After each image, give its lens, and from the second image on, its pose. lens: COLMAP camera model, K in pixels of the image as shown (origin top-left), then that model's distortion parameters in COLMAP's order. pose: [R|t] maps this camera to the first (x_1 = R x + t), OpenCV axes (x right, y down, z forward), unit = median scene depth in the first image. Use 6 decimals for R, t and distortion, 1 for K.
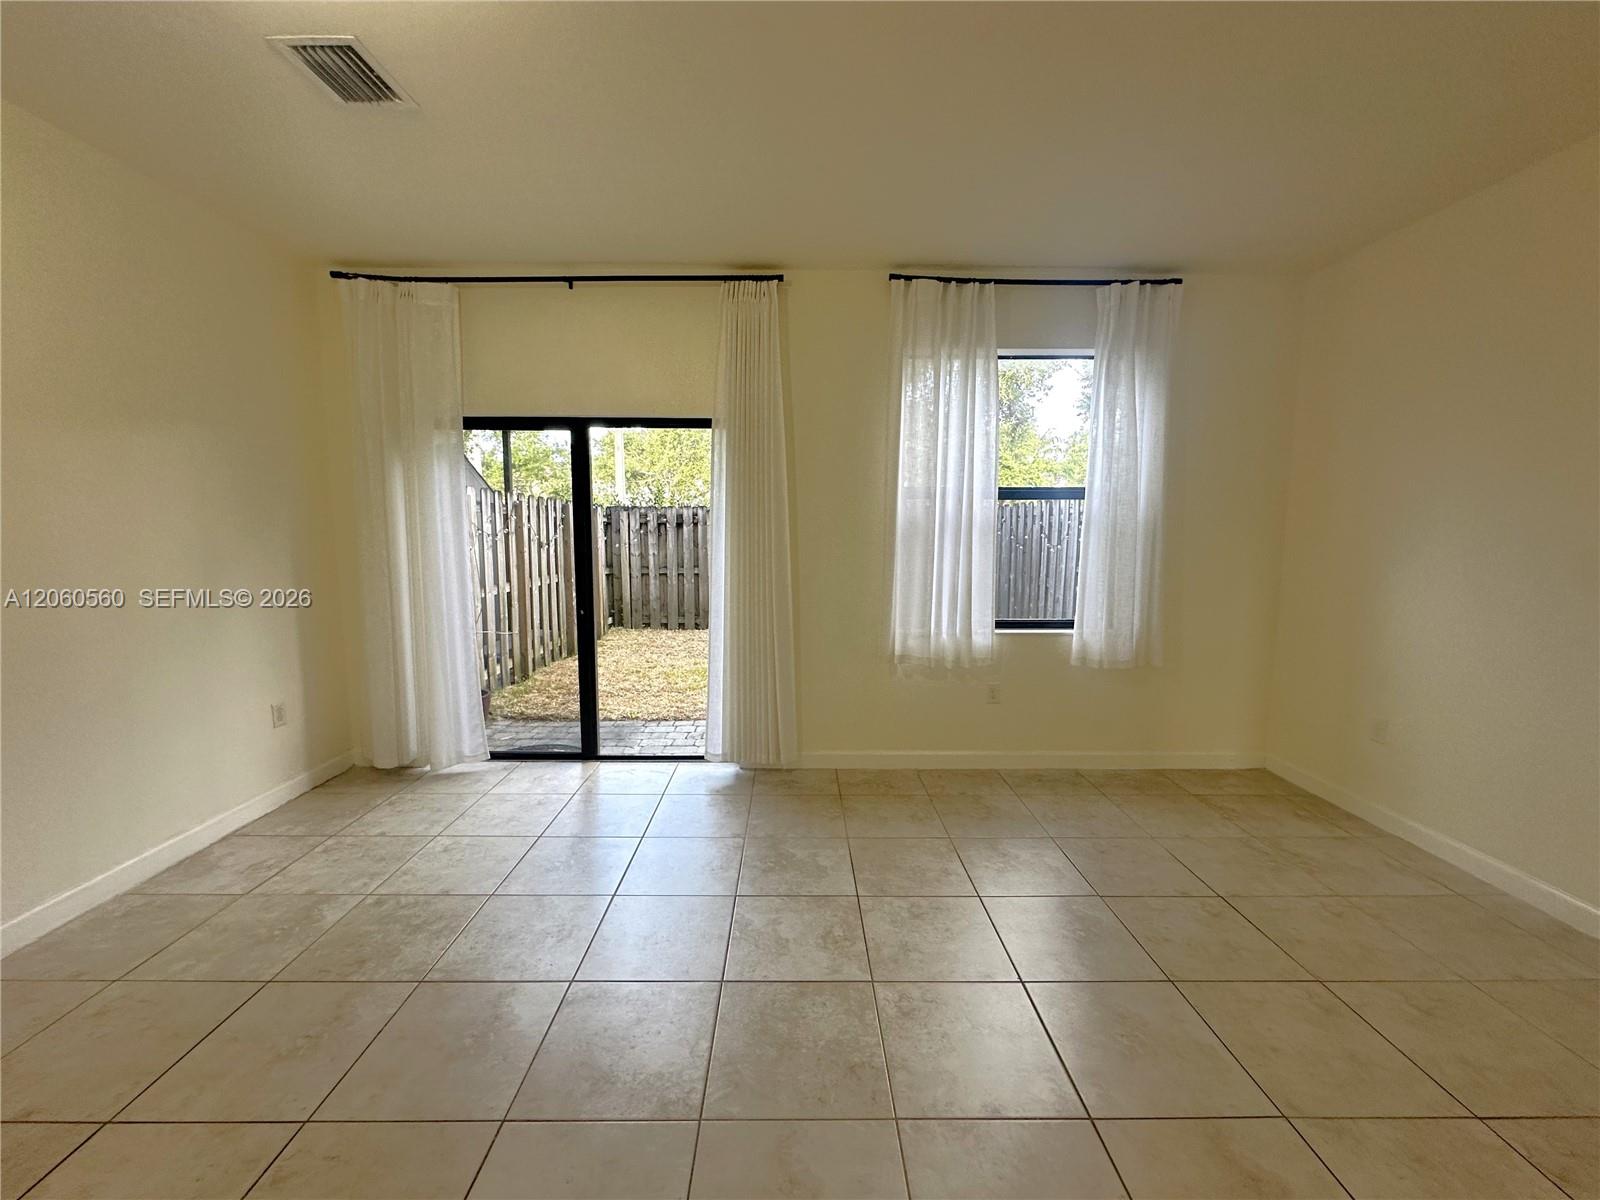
lens RADIAL K [[643.6, 0, 792.9], [0, 643.6, 595.9], [0, 0, 1]] dist [-0.000014, -0.000140]
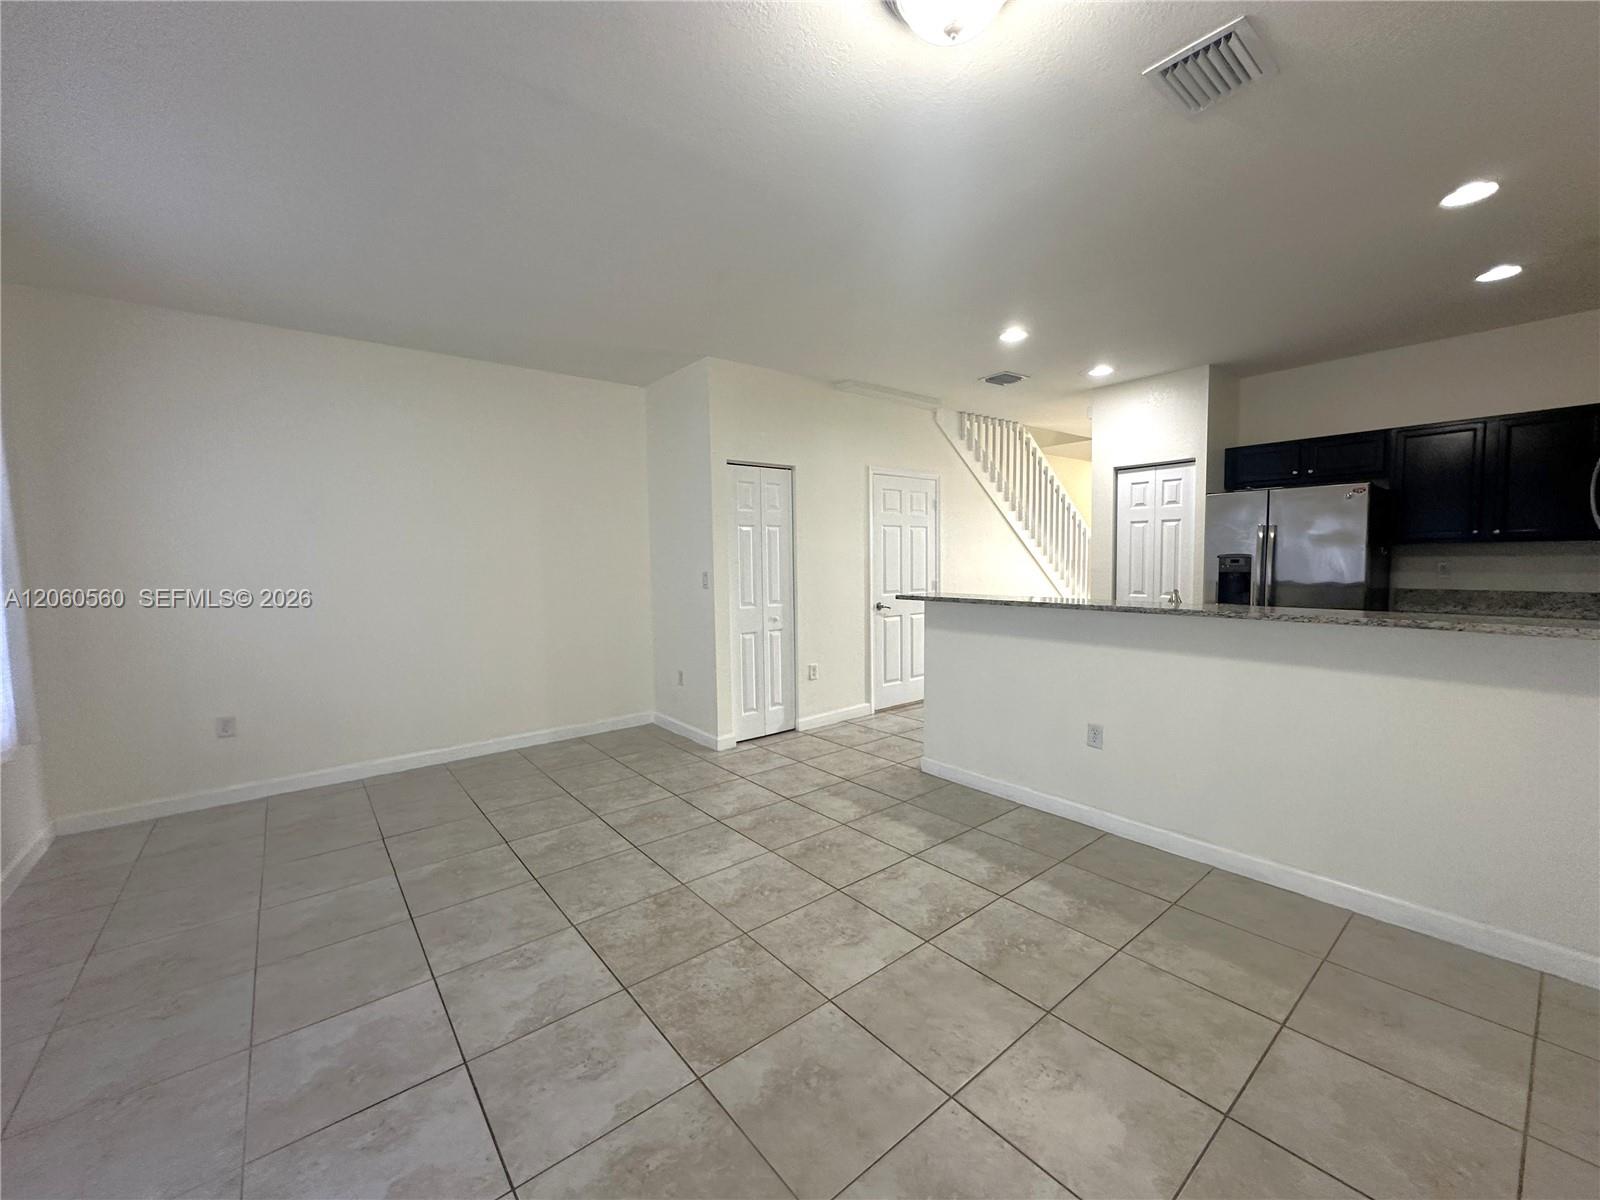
lens RADIAL K [[643.6, 0, 799.6], [0, 643.6, 604.9], [0, 0, 1]] dist [-0.000014, -0.000140]
pose [[-0.628766, -0.053984, 0.775718, -0.224509], [0.097637, 0.984211, 0.147634, -0.029460], [-0.771440, 0.168566, -0.613568, 0.278294]]
